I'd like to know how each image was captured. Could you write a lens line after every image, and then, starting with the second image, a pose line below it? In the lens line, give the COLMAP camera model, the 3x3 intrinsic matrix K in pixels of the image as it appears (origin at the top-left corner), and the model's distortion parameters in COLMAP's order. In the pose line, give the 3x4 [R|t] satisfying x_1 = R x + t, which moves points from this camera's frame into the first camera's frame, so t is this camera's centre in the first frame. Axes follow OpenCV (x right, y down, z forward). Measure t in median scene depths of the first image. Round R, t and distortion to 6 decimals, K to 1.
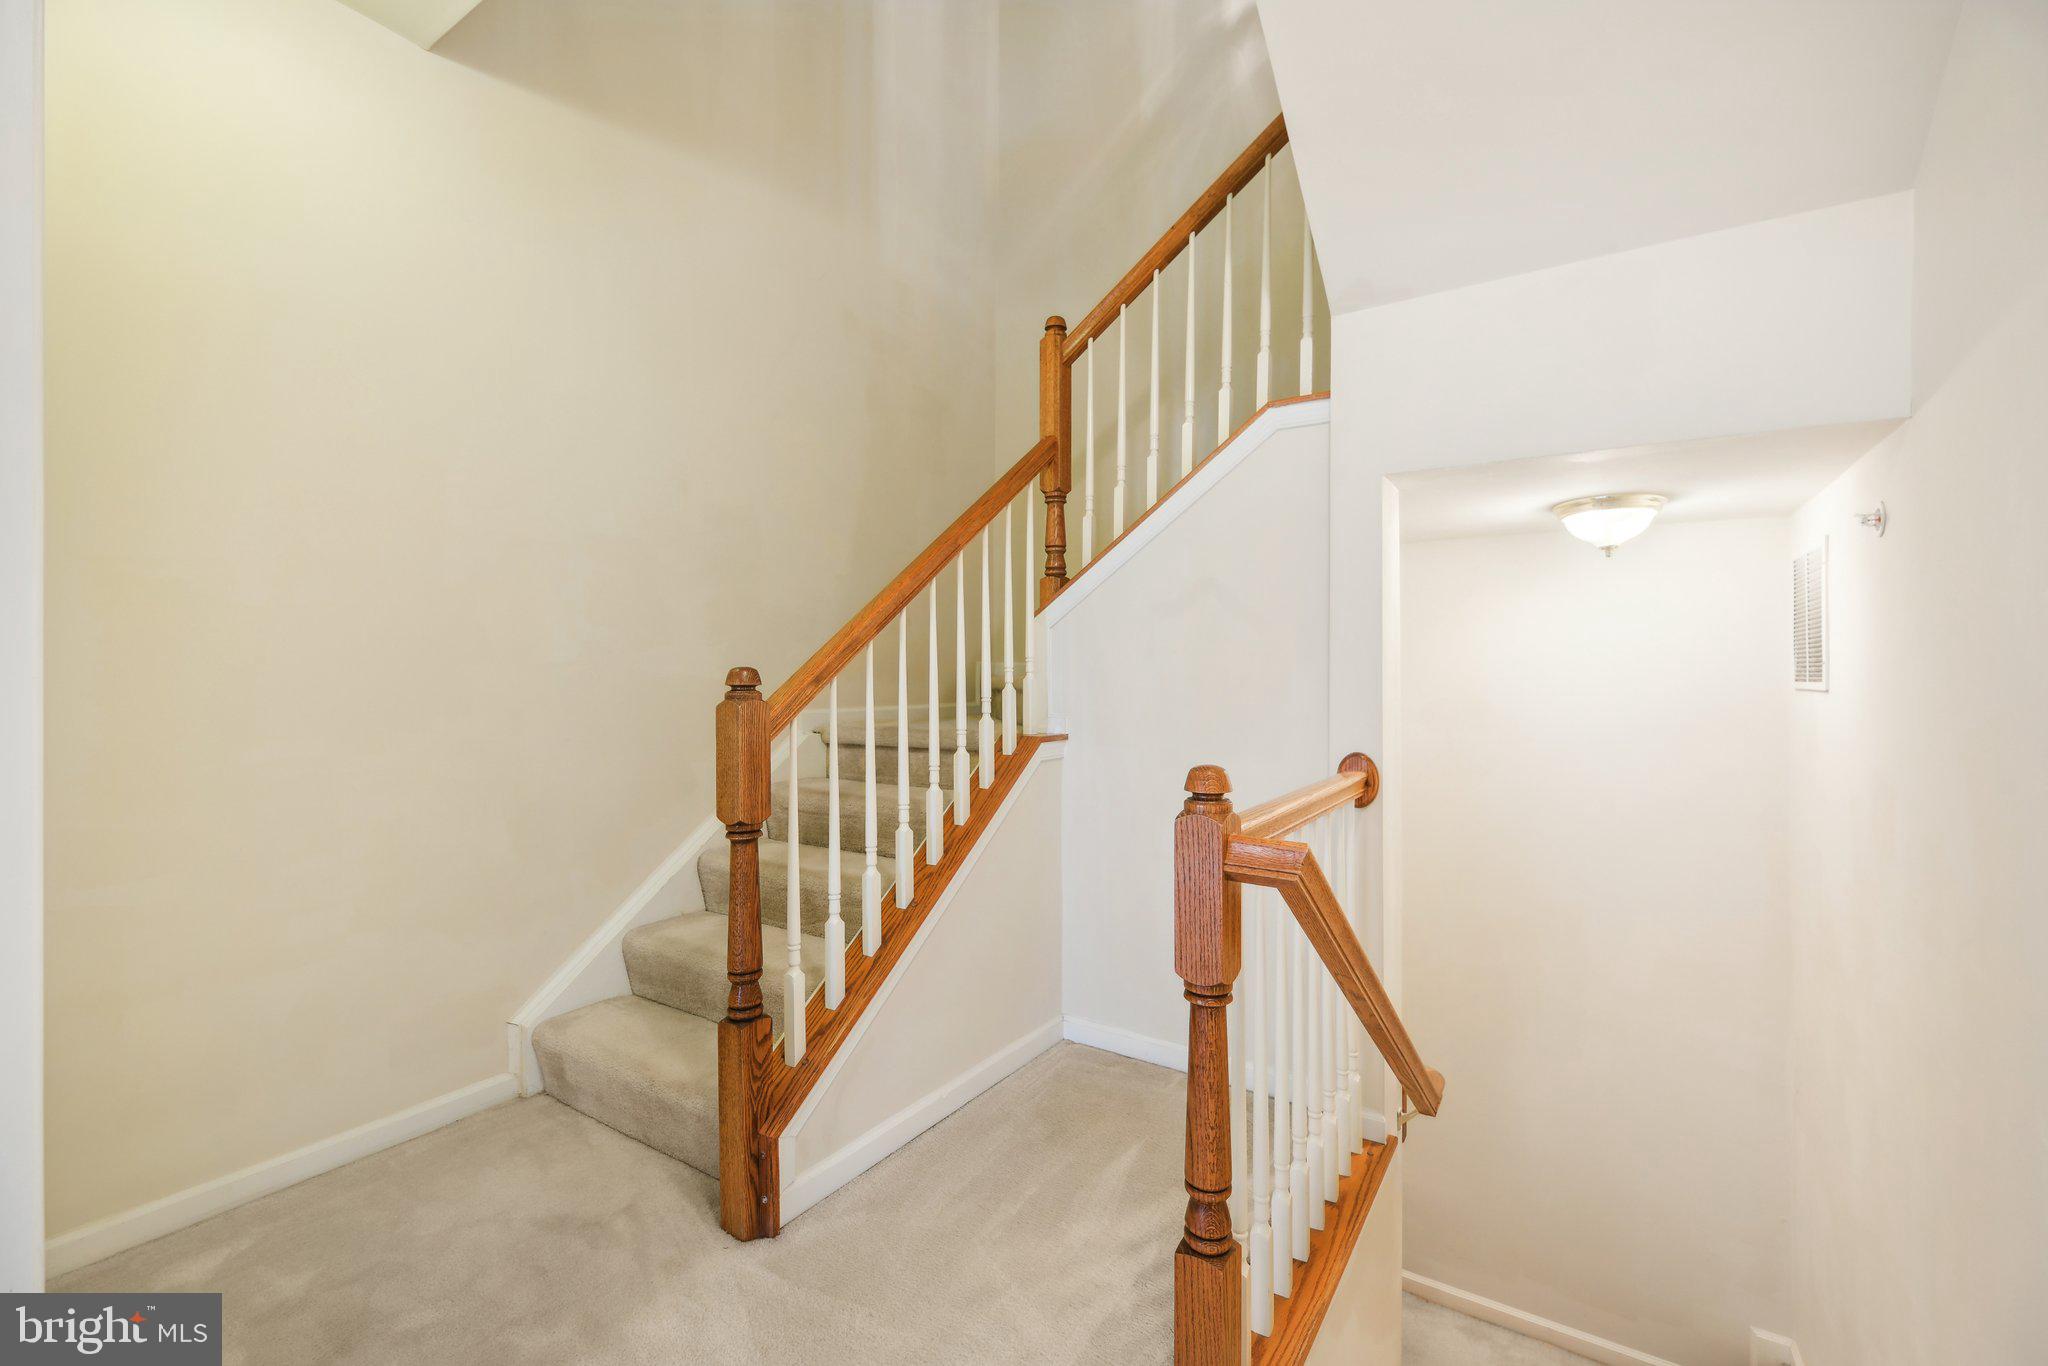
lens RADIAL K [[837.4, 0, 1056.8], [0, 837.4, 674.7], [0, 0, 1]] dist [-0.001602, -0.000174]
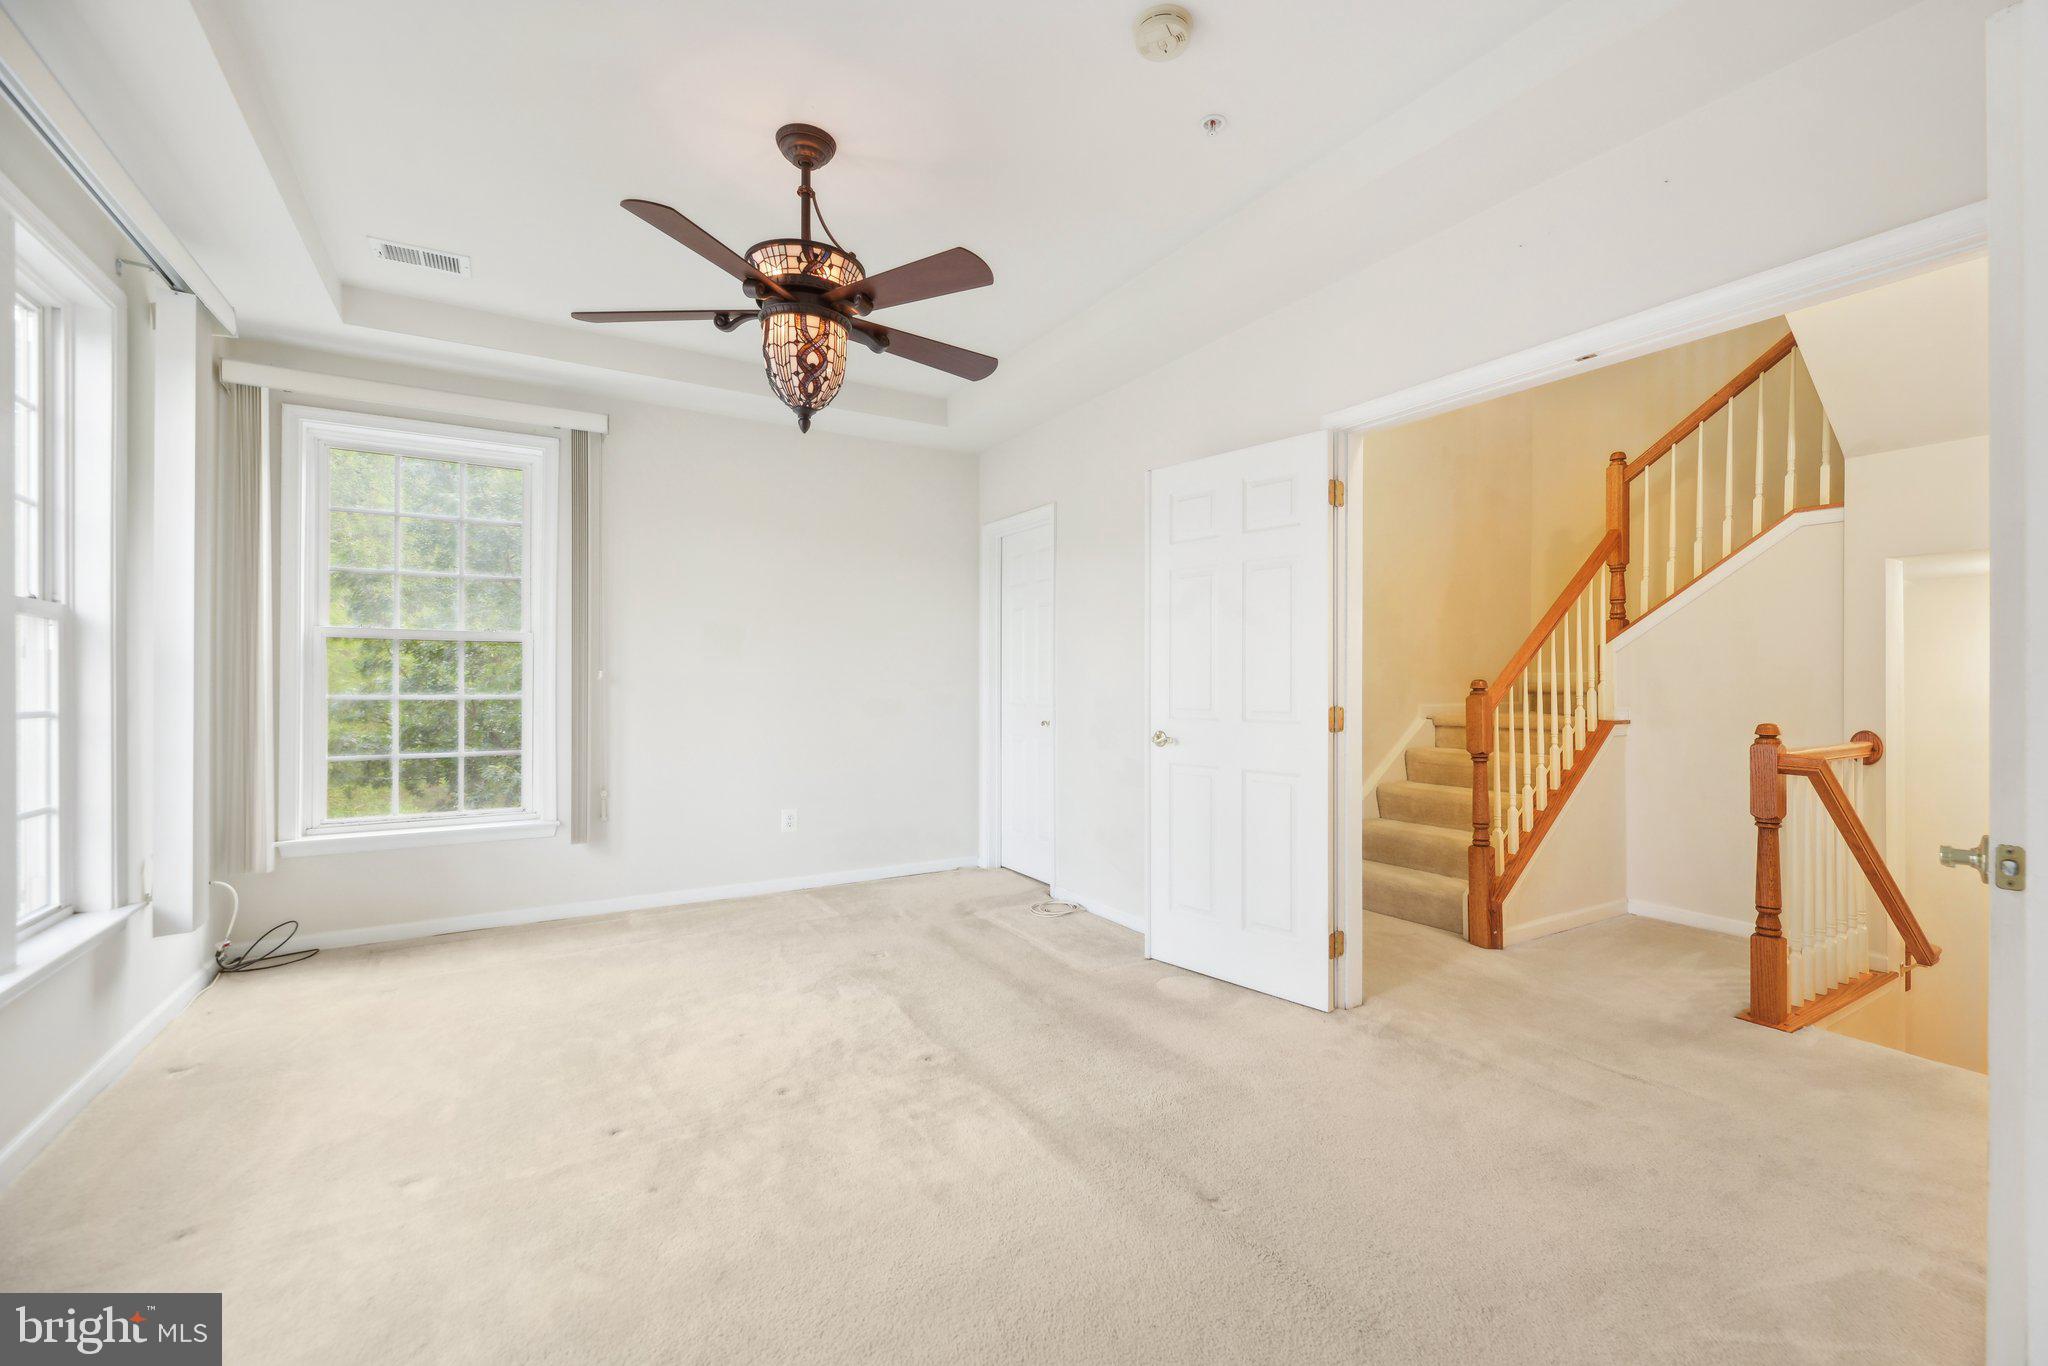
lens RADIAL K [[853.0, 0, 1068.0], [0, 853.0, 683.0], [0, 0, 1]] dist [0.002298, -0.000294]
pose [[0.904902, -0.002546, -0.425611, -0.305988], [0.003725, 0.999991, 0.001938, -0.007067], [0.425603, -0.003339, 0.904904, -1.057280]]
